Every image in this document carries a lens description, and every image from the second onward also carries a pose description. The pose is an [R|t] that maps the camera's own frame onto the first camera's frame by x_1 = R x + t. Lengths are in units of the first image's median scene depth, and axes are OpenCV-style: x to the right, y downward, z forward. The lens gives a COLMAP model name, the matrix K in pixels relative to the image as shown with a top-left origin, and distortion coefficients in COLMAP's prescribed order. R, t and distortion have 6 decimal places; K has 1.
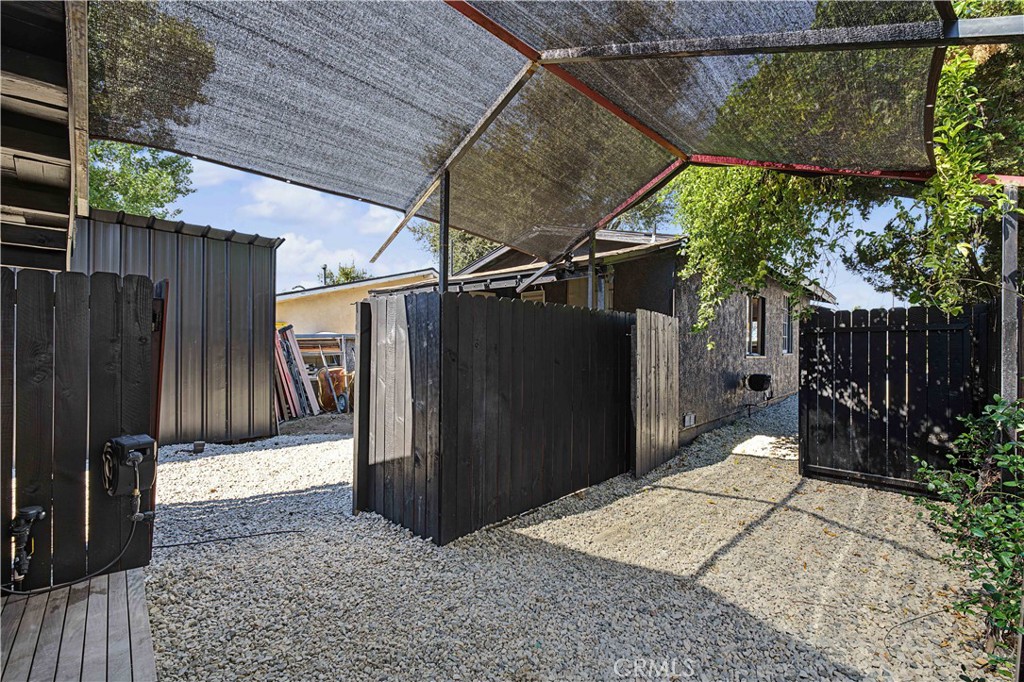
lens RADIAL K [[425.9, 0, 519.6], [0, 425.9, 341.5], [0, 0, 1]] dist [-0.011597, -0.000004]
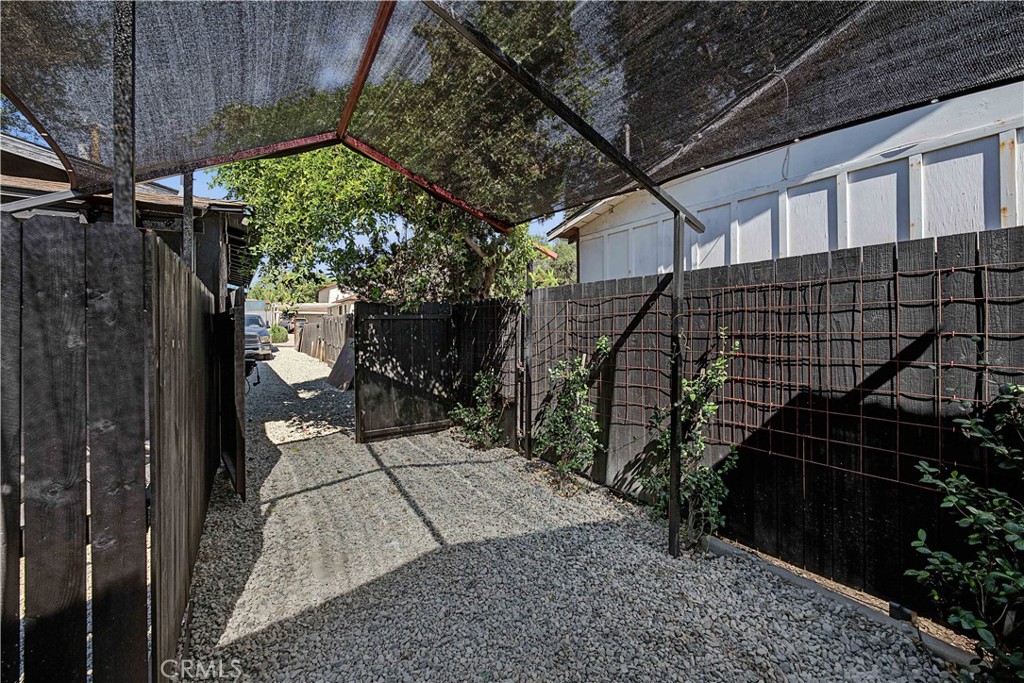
lens RADIAL K [[421.9, 0, 513.4], [0, 421.9, 337.3], [0, 0, 1]] dist [-0.000264, -0.000165]
pose [[0.249193, -0.033552, 0.967872, -0.385235], [0.002042, 0.999416, 0.034119, -0.009926], [-0.968452, -0.006526, 0.249116, 0.363995]]
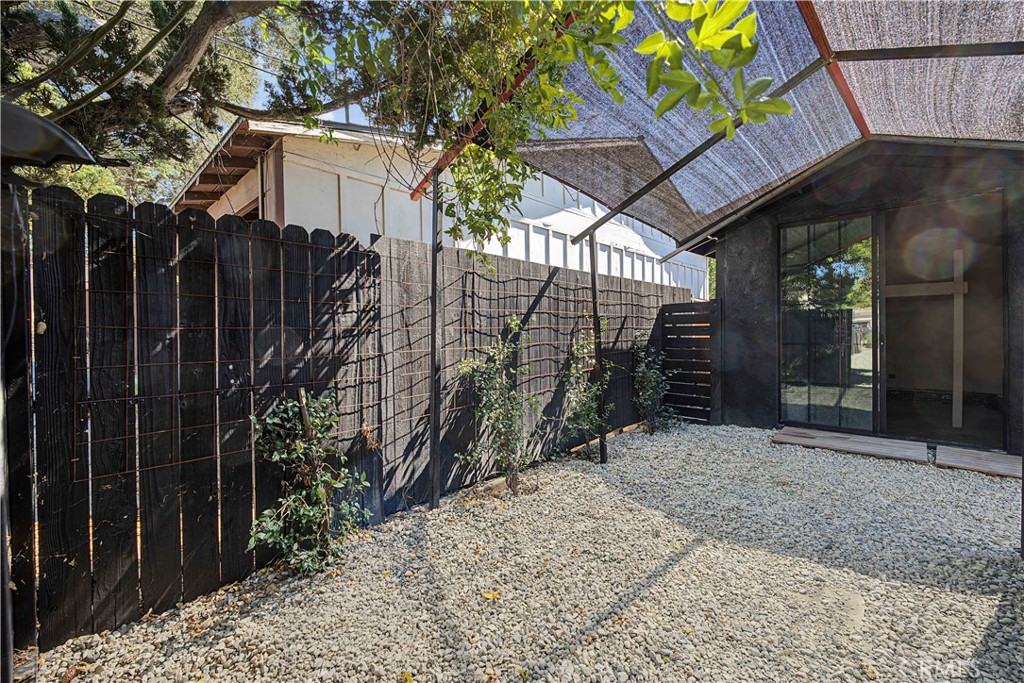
lens RADIAL K [[422.2, 0, 507.8], [0, 422.2, 332.5], [0, 0, 1]] dist [-0.001123, -0.005747]
pose [[-0.999841, 0.002122, 0.017717, 0.527366], [0.002154, 0.999996, 0.001807, 0.049966], [-0.017713, 0.001845, -0.999841, 1.262795]]
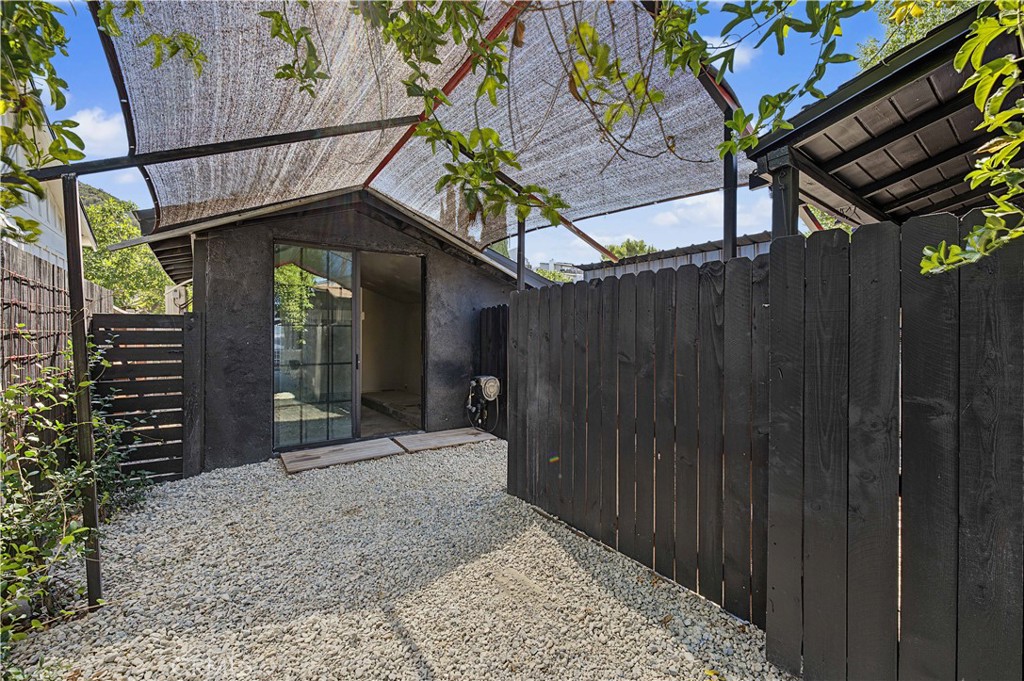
lens RADIAL K [[421.9, 0, 513.4], [0, 421.9, 336.3], [0, 0, 1]] dist [-0.000264, -0.000165]
pose [[-0.193451, -0.009588, -0.981063, 0.748363], [0.000315, 0.999952, -0.009835, 0.018370], [0.981110, -0.002211, -0.193438, 0.891539]]
